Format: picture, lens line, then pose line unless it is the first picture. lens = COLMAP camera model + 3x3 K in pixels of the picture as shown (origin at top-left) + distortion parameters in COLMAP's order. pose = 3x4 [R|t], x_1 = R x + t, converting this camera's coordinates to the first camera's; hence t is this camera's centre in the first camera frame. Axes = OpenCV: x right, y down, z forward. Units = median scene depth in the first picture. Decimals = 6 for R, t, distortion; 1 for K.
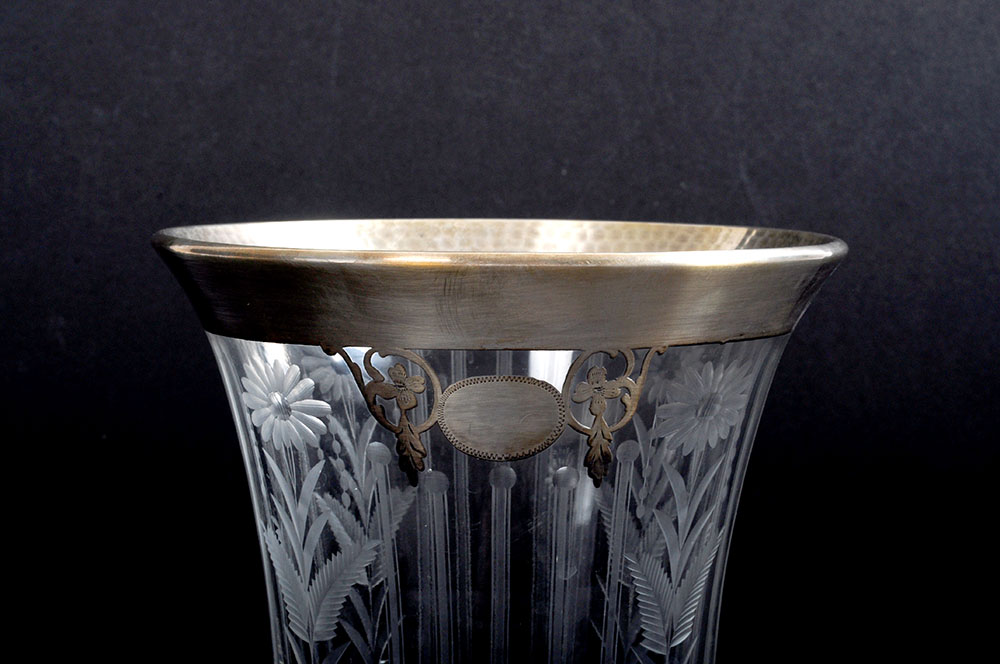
lens RADIAL K [[2435.7, 0, 500.0], [0, 2435.7, 332.0], [0, 0, 1]] dist [-0.060736, 0.099908]
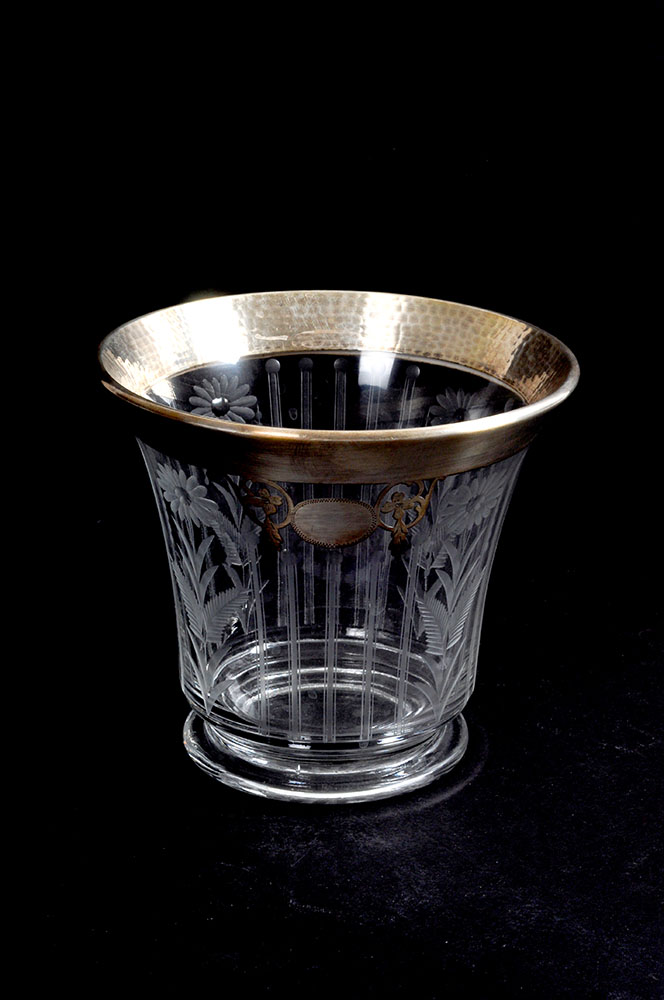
lens RADIAL K [[2435.7, 0, 332.0], [0, 2435.7, 500.0], [0, 0, 1]] dist [-0.060736, 0.099908]
pose [[0.999846, 0.015679, -0.007934, 0.010613], [-0.012874, 0.960904, 0.276583, -0.368827], [0.011960, -0.276438, 0.960957, -0.405588]]
